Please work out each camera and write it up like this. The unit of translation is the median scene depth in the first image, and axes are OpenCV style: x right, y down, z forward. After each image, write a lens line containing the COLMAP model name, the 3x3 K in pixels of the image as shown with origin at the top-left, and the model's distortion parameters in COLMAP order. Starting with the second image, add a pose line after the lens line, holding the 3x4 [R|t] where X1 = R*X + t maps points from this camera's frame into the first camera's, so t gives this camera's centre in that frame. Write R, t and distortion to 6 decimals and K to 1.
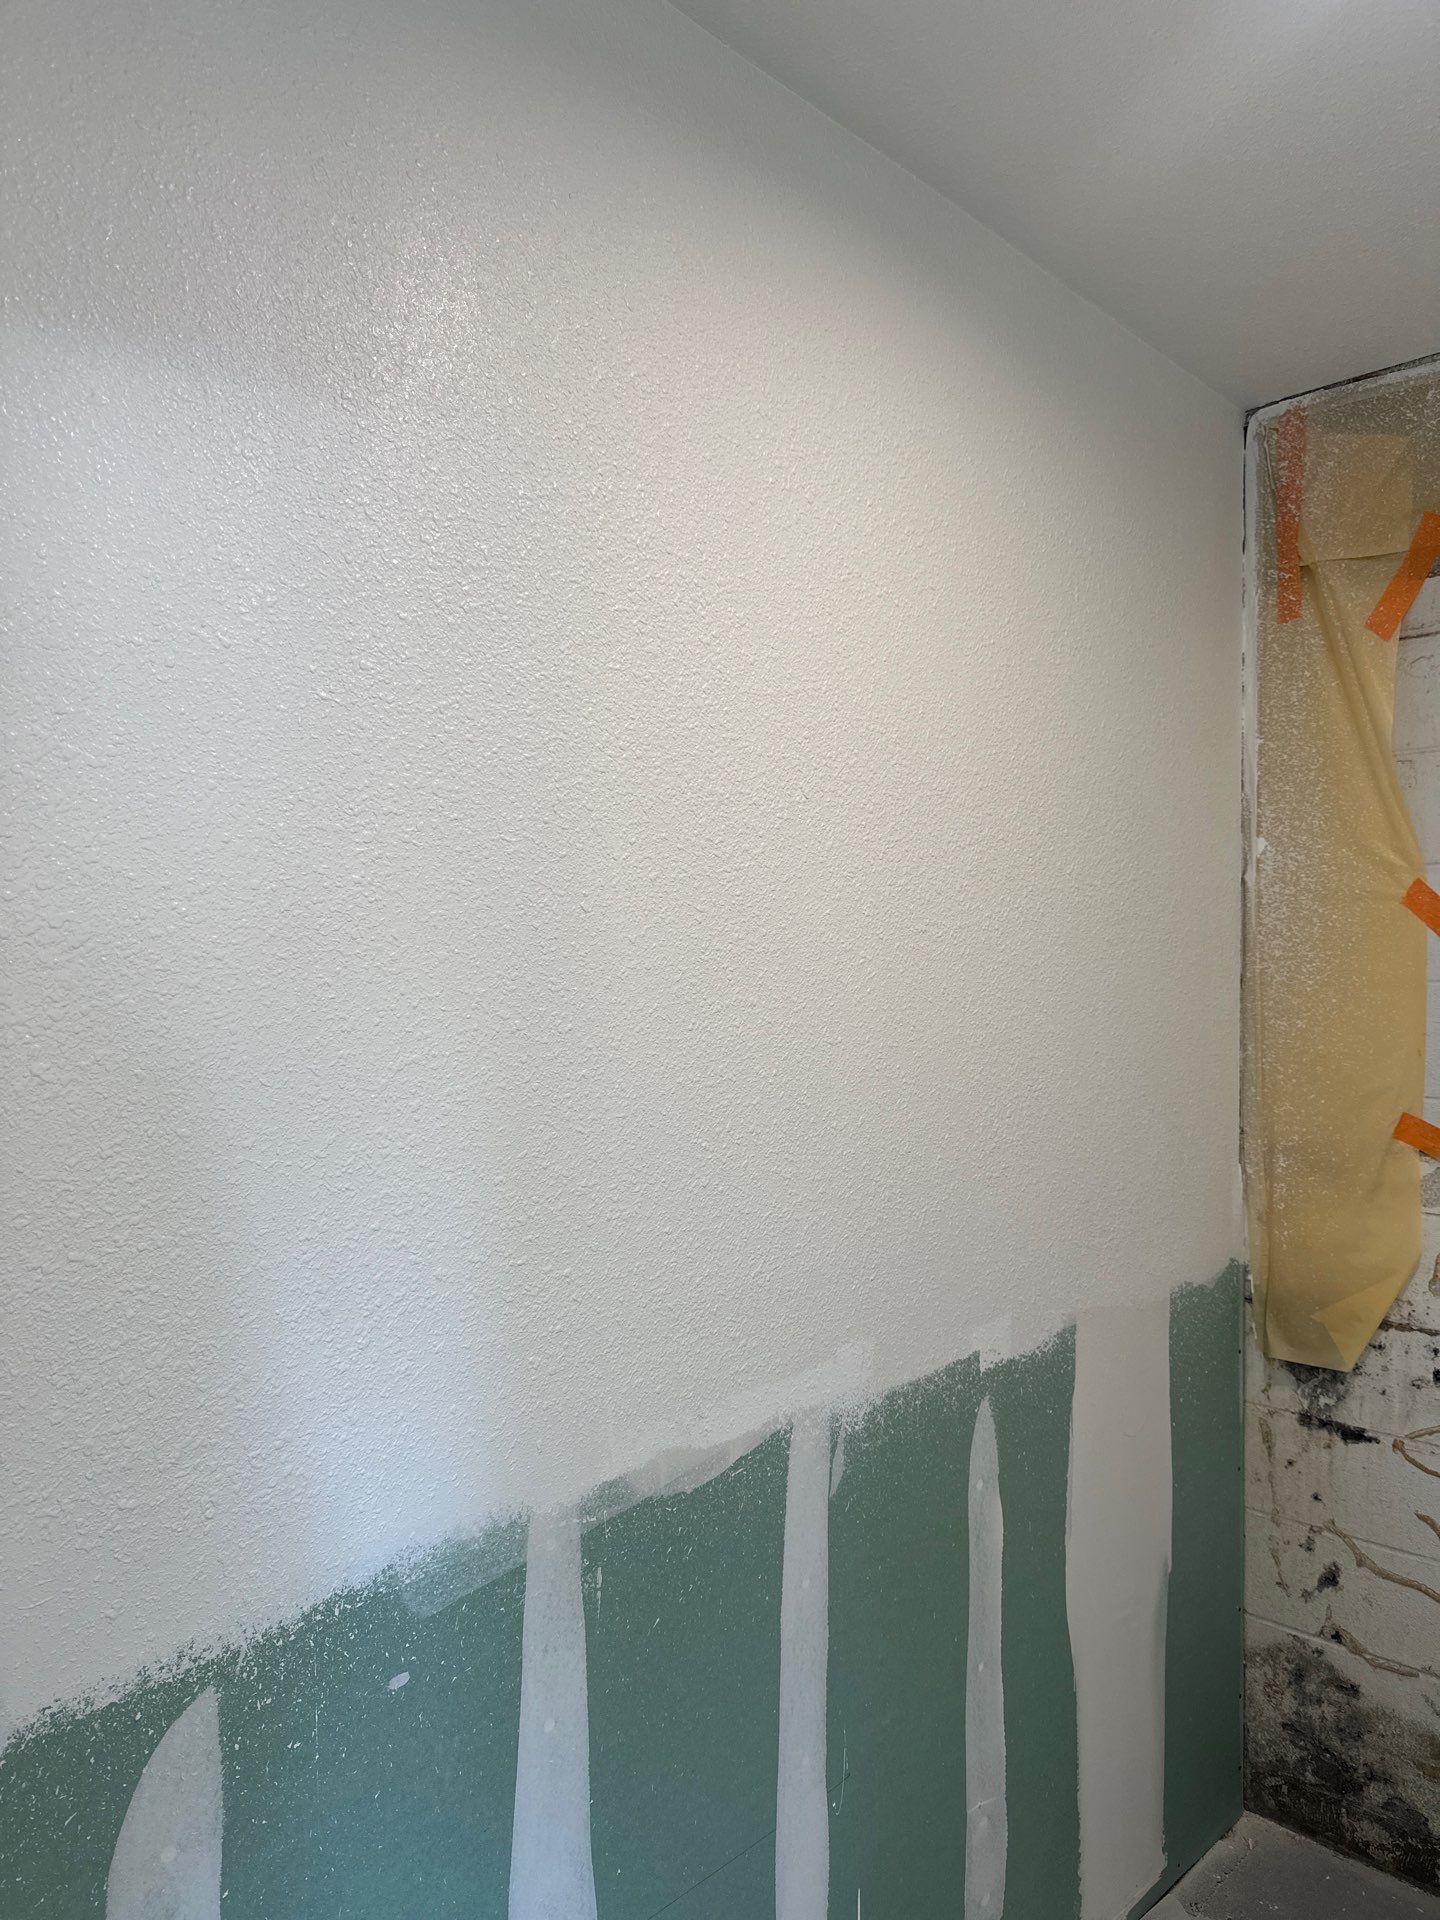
lens RADIAL K [[1346.9, 0, 715.7], [0, 1346.9, 963.4], [0, 0, 1]] dist [0.001637, -0.009626]
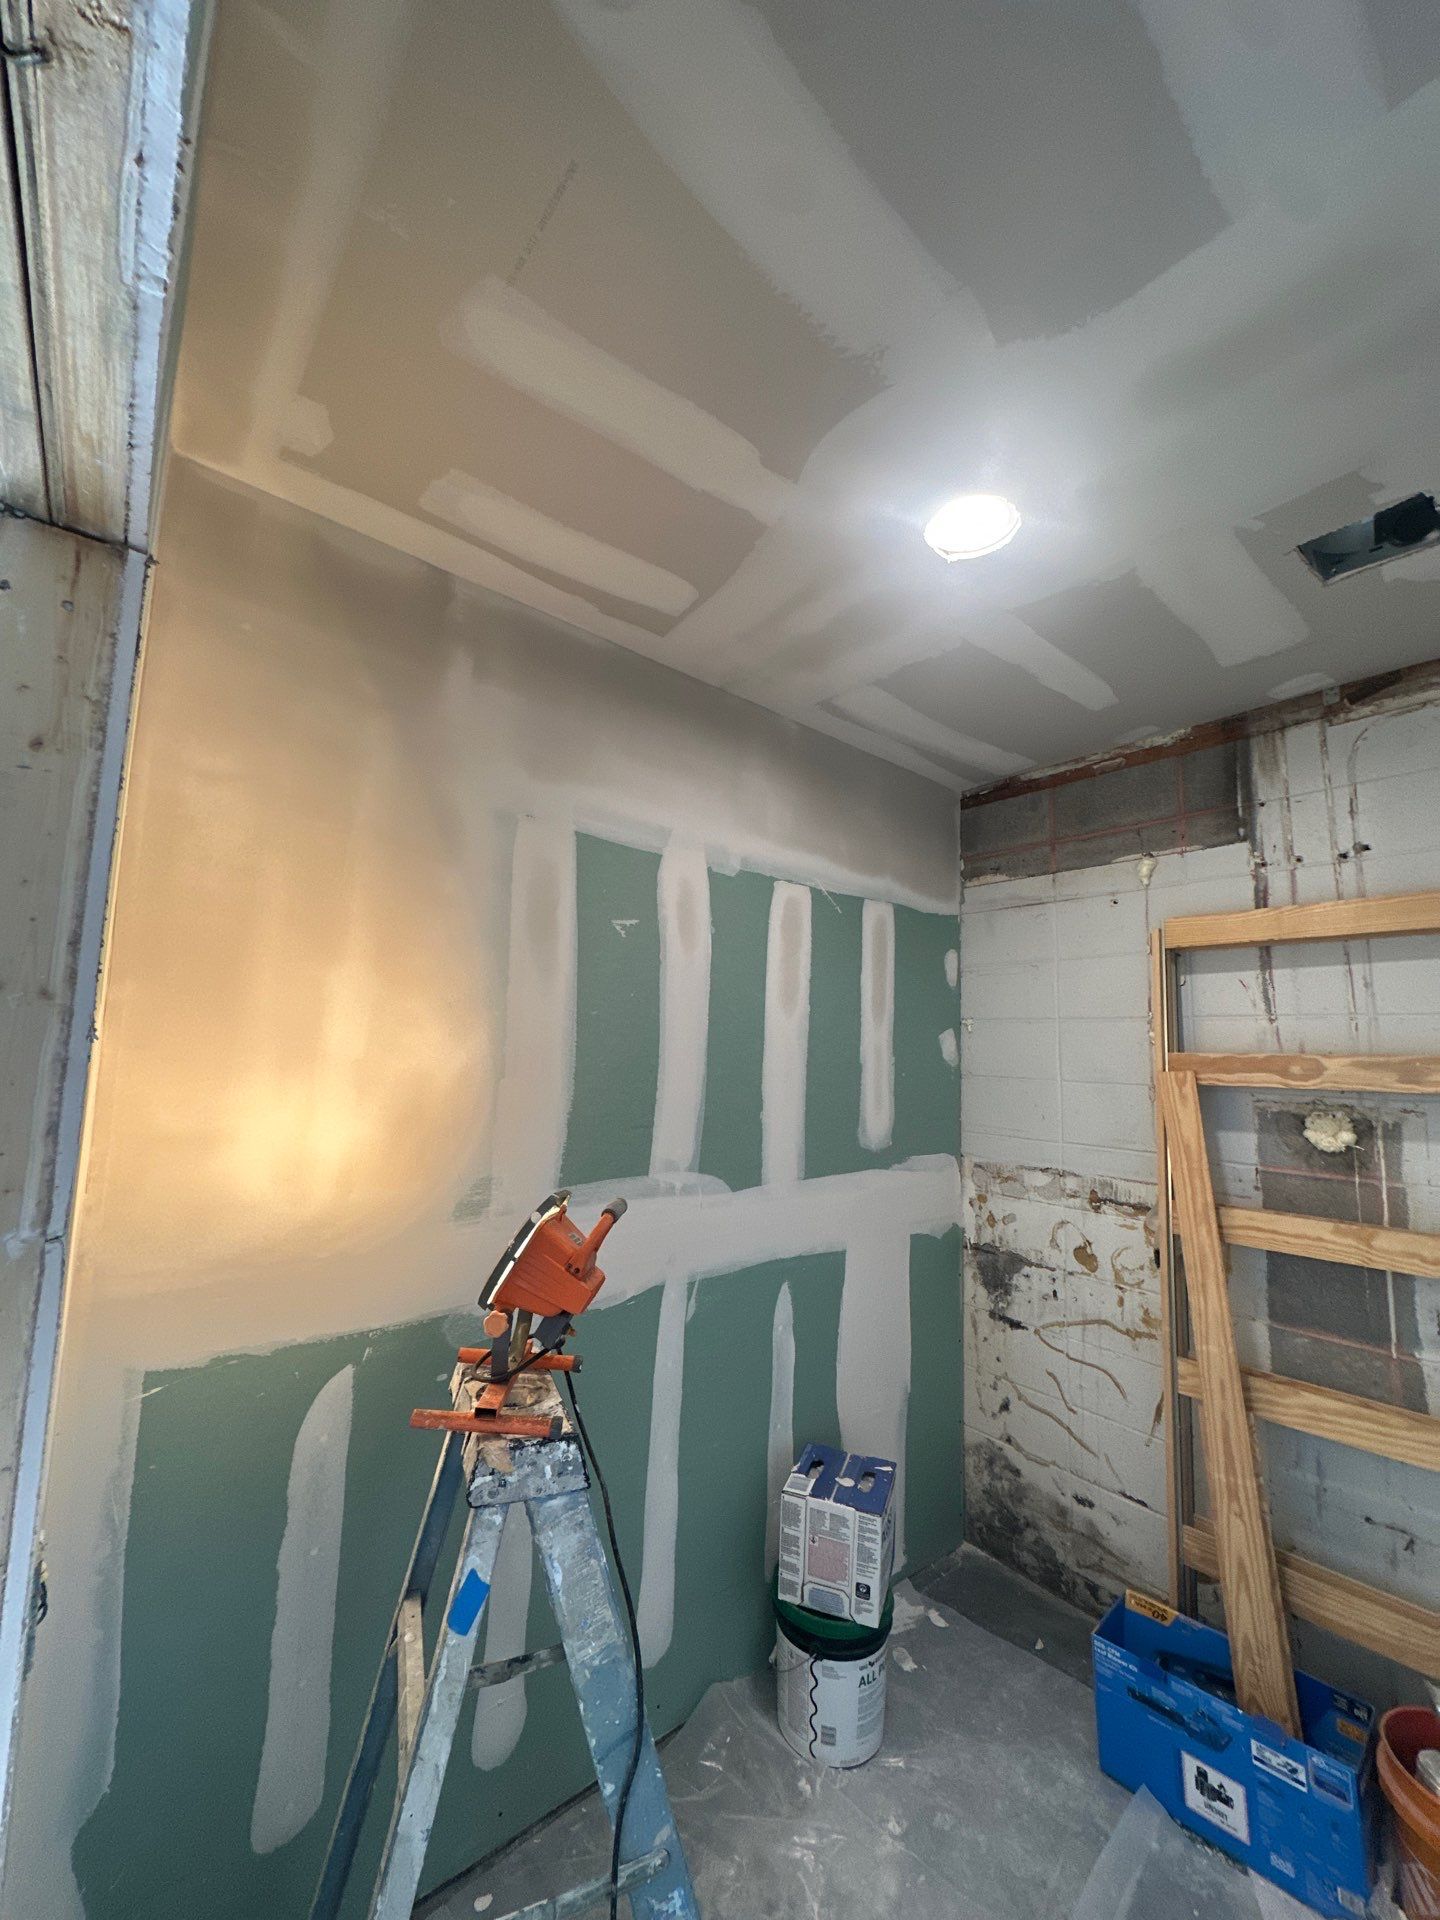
lens RADIAL K [[751.9, 0, 722.0], [0, 751.9, 960.9], [0, 0, 1]] dist [-0.003045, -0.001936]
pose [[0.992828, 0.021792, -0.117550, 0.186398], [-0.035896, 0.992216, -0.119240, -0.010028], [0.114036, 0.122604, 0.985882, -0.131526]]
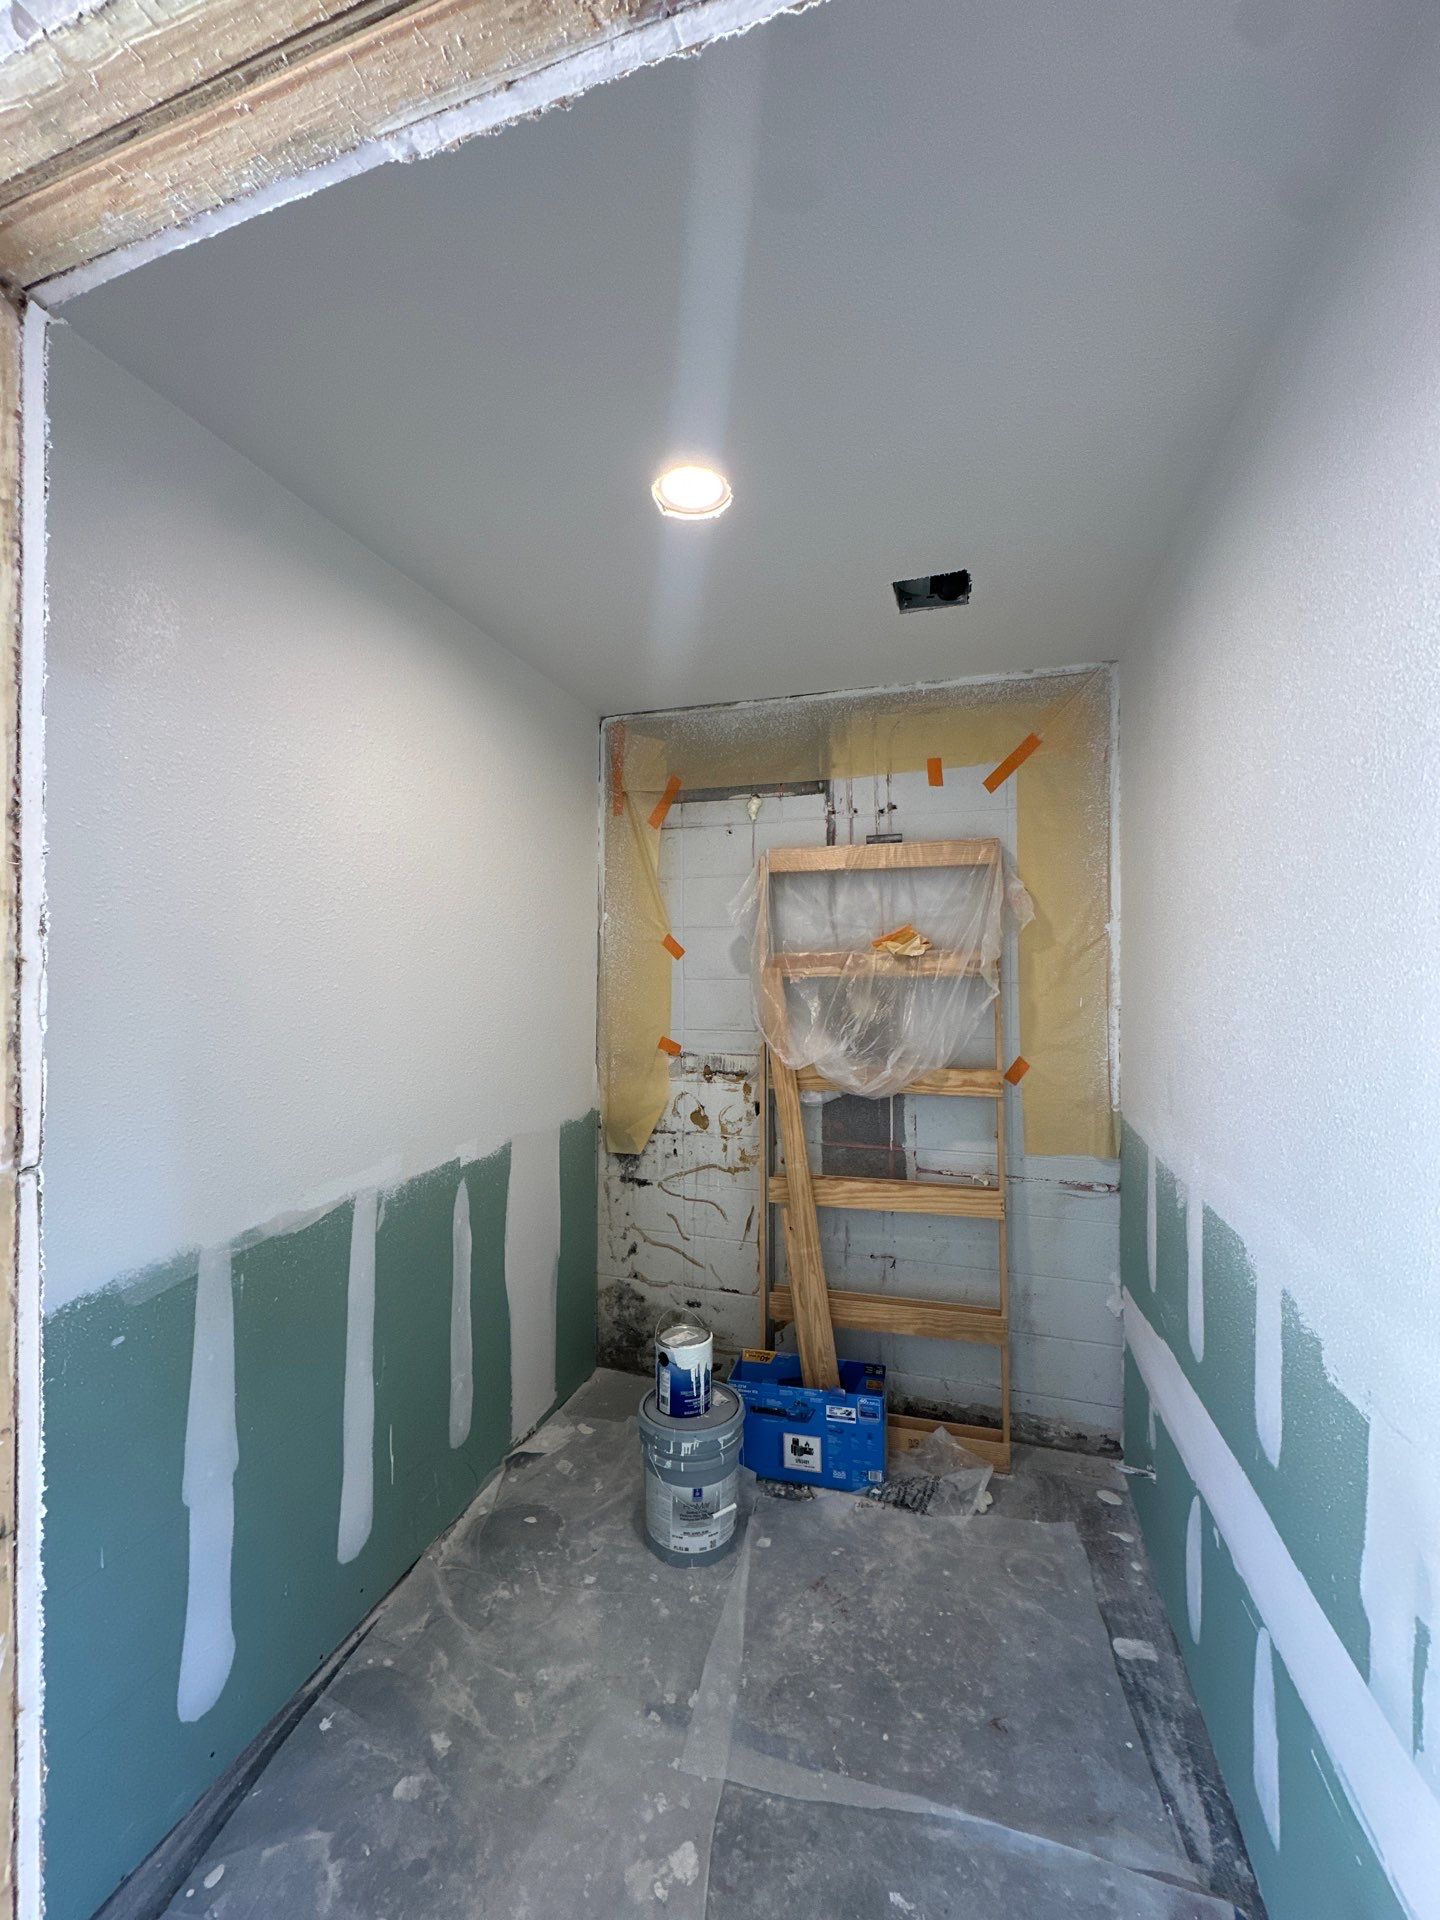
lens RADIAL K [[751.9, 0, 715.1], [0, 751.9, 959.1], [0, 0, 1]] dist [-0.003045, -0.001936]
pose [[0.894247, 0.012024, 0.447412, 0.020996], [-0.003898, 0.999810, -0.019078, 0.003731], [-0.447557, 0.015316, 0.894124, -0.174287]]
